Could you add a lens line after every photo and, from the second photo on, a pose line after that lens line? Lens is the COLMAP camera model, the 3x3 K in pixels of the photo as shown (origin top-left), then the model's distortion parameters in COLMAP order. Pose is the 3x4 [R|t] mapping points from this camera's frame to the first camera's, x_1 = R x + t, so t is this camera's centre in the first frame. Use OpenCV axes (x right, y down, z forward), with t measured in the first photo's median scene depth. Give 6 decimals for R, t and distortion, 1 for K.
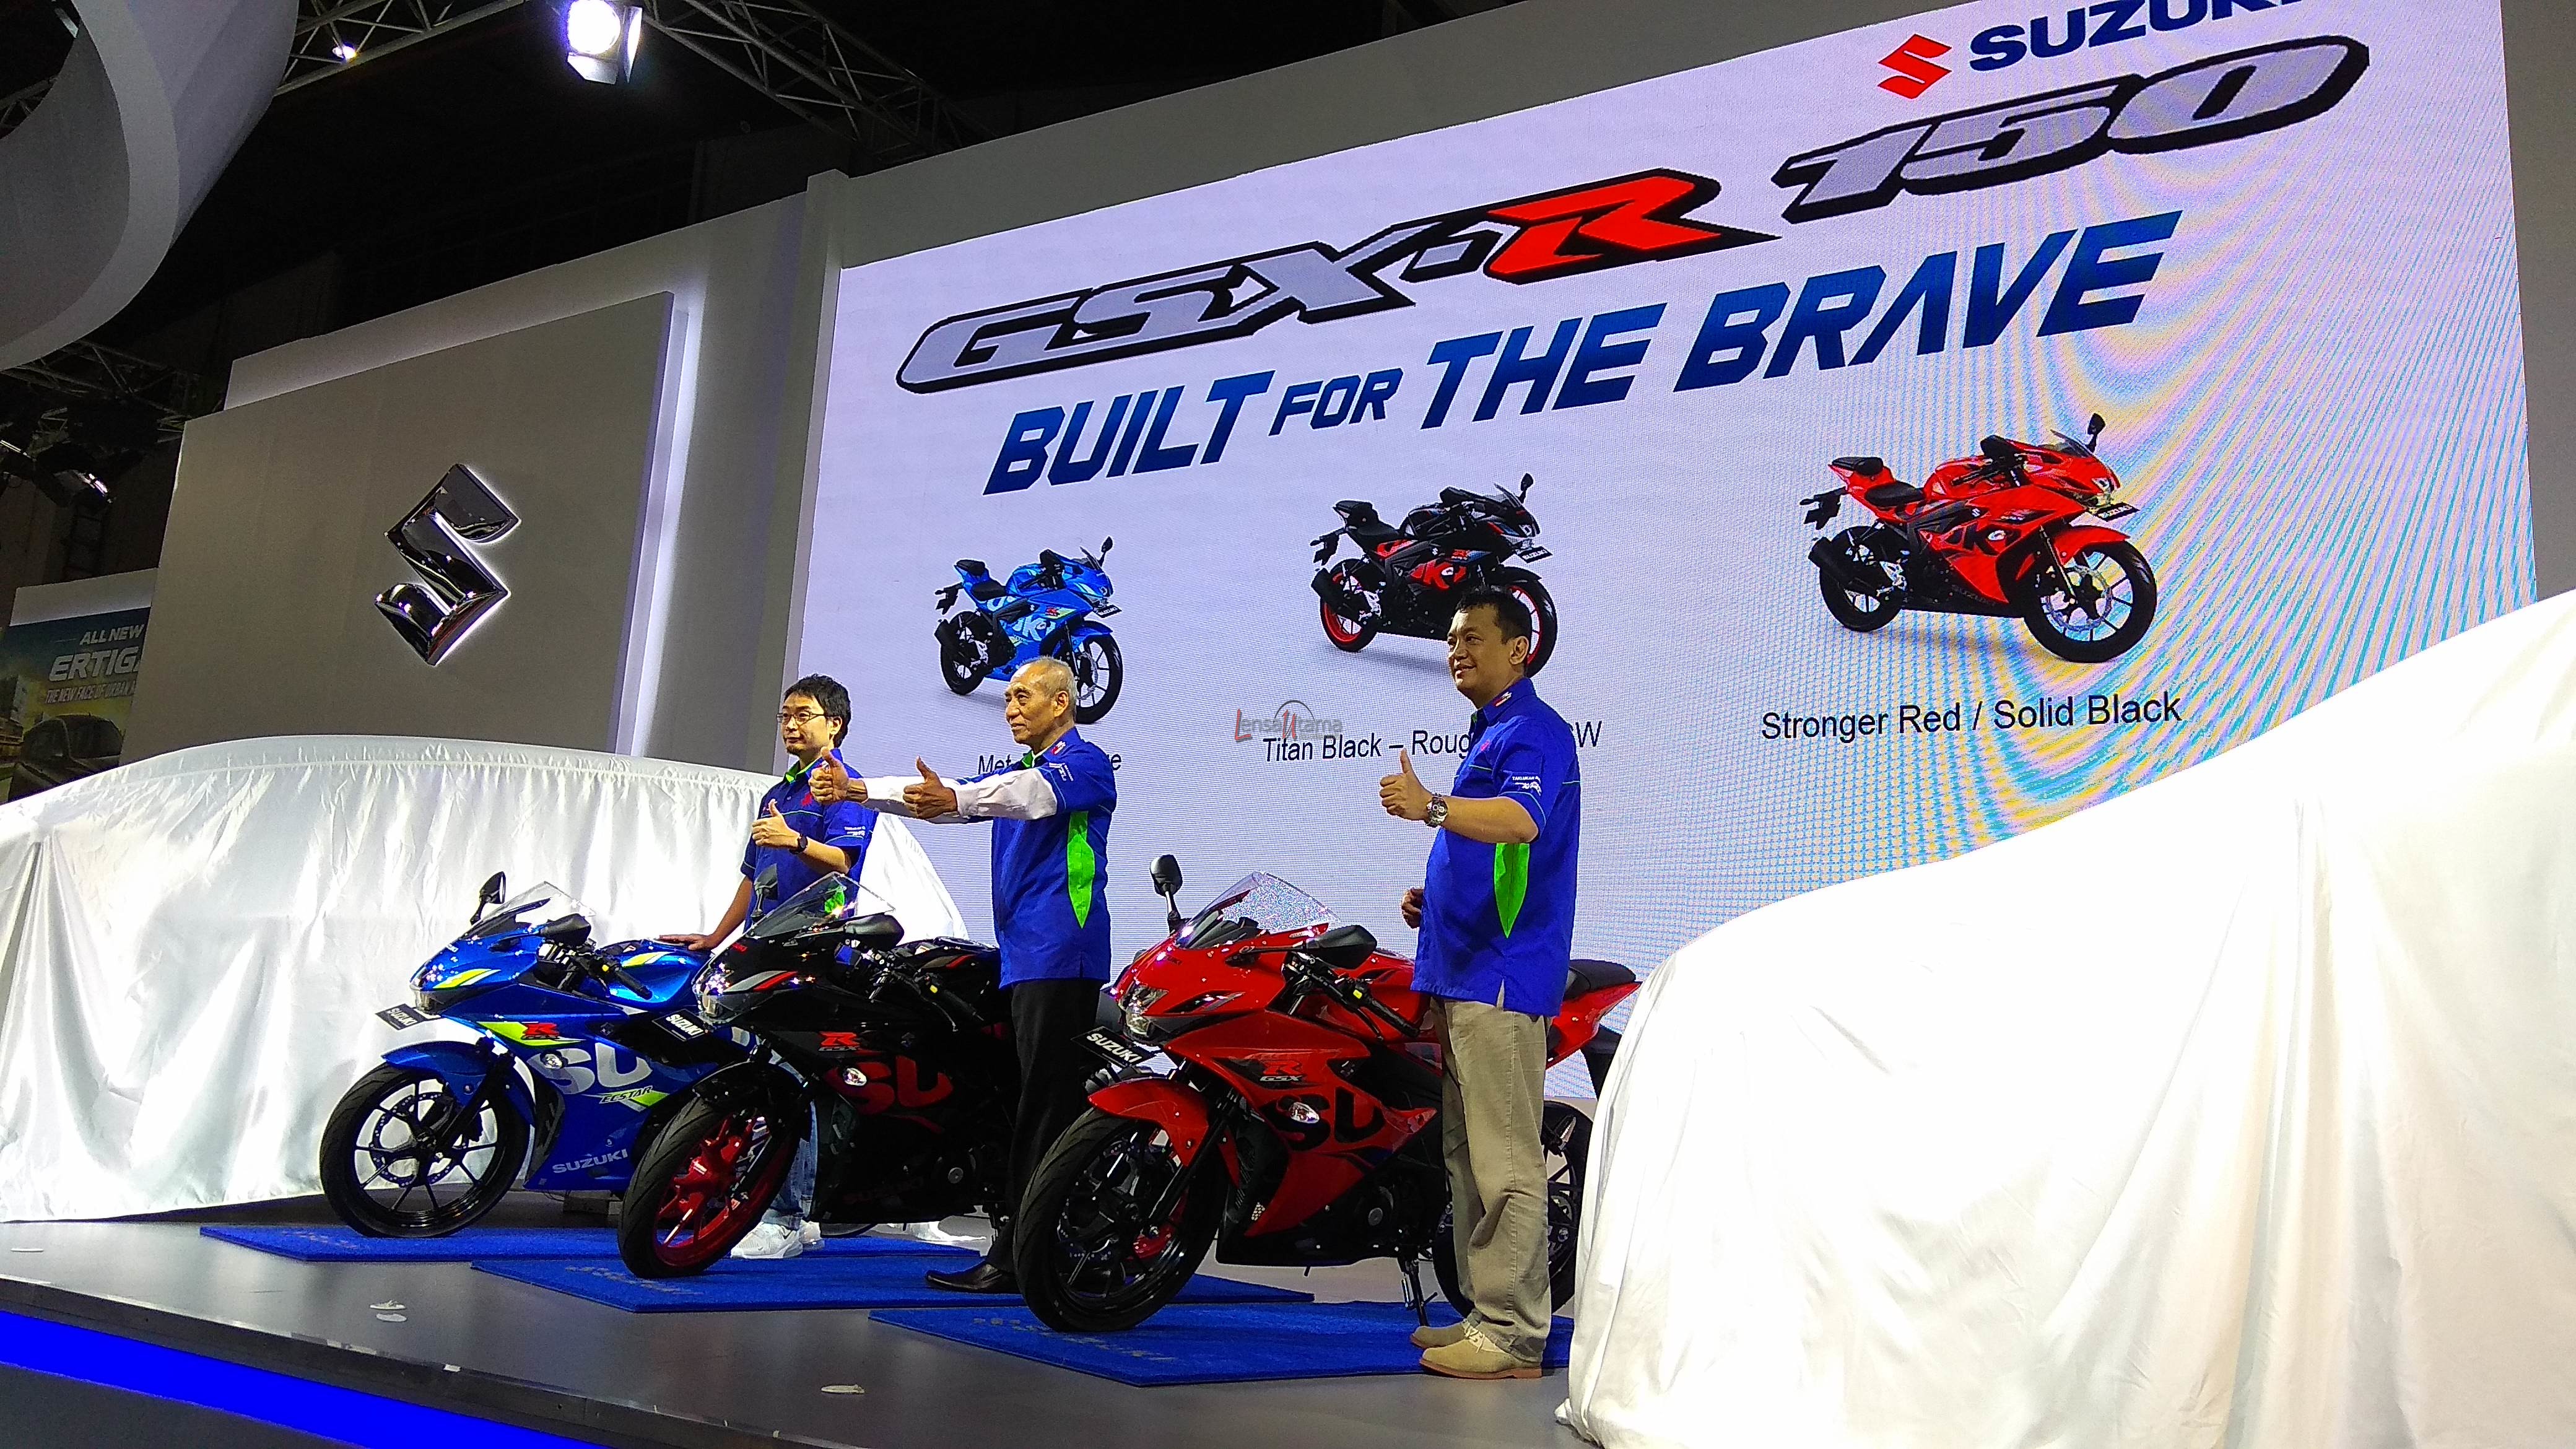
lens RADIAL K [[2062.2, 0, 1288.0], [0, 2062.2, 724.5], [0, 0, 1]] dist [0.049547, -0.170989]
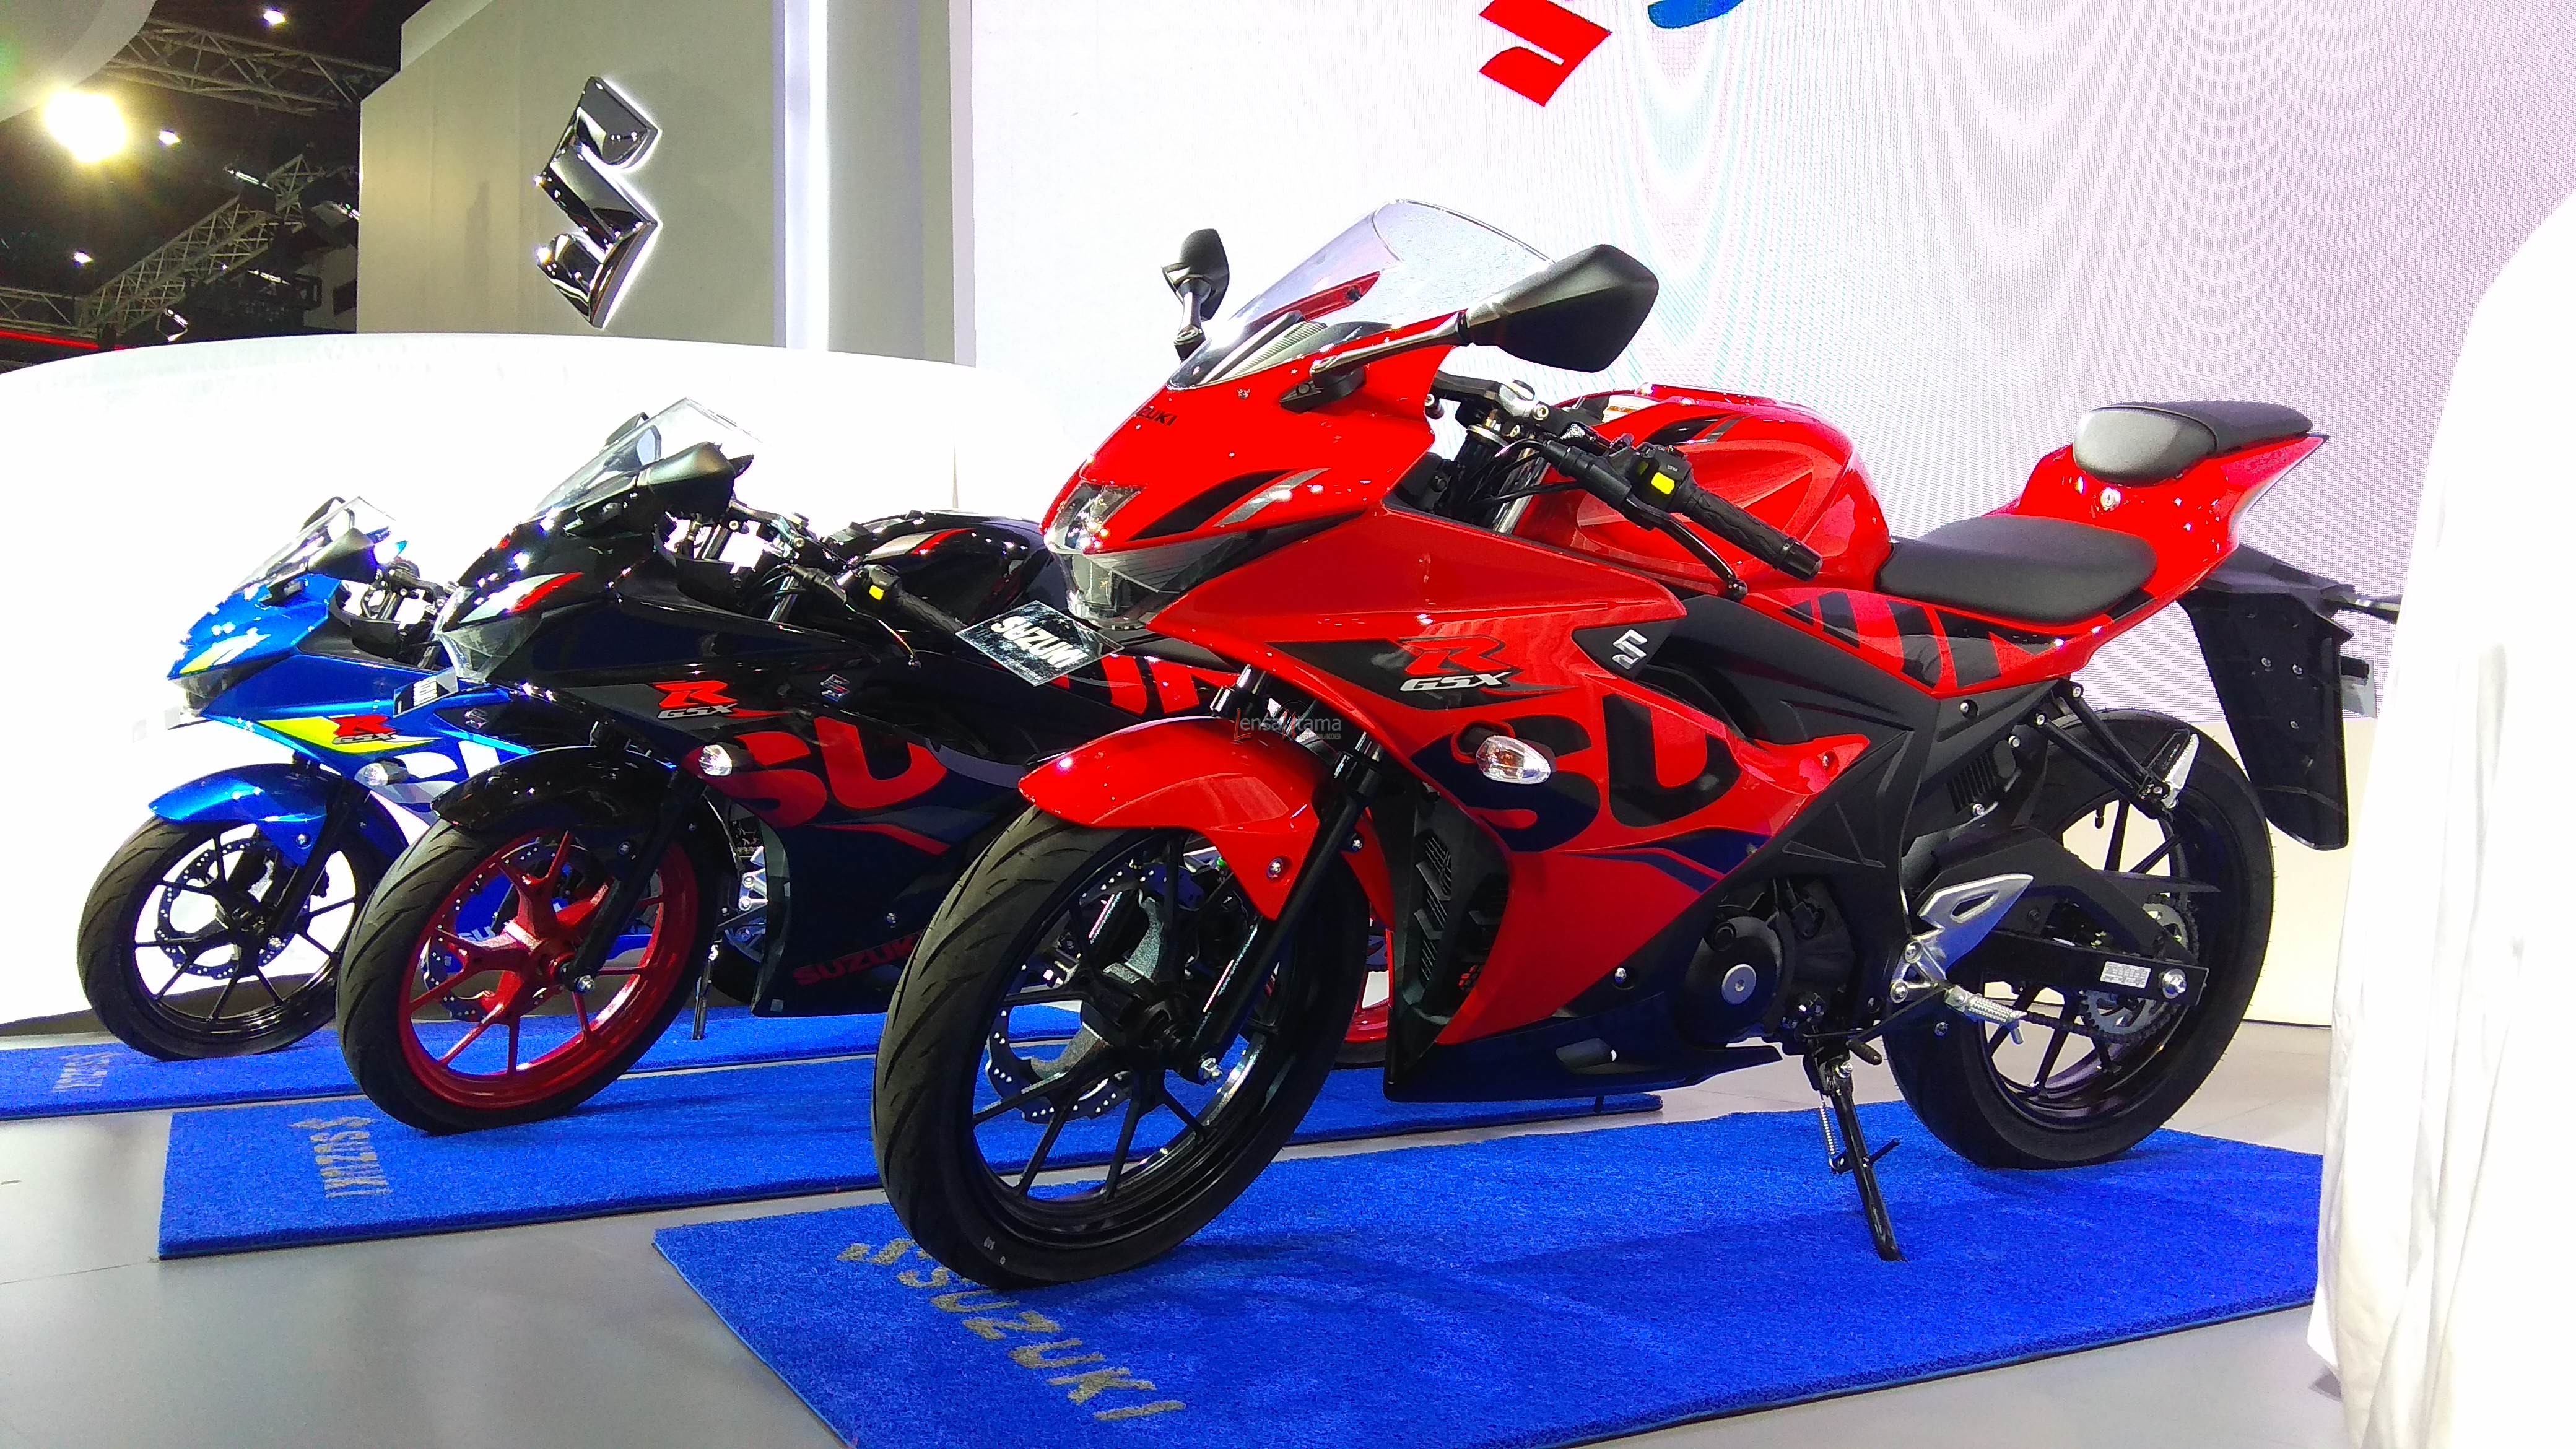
lens RADIAL K [[1998.4, 0, 1288.0], [0, 1998.4, 724.5], [0, 0, 1]] dist [0.079218, 0.001948]
pose [[0.973614, -0.074885, -0.215563, 0.043474], [0.105280, 0.985488, 0.133156, 0.110863], [0.202463, -0.152337, 0.967369, 0.547737]]
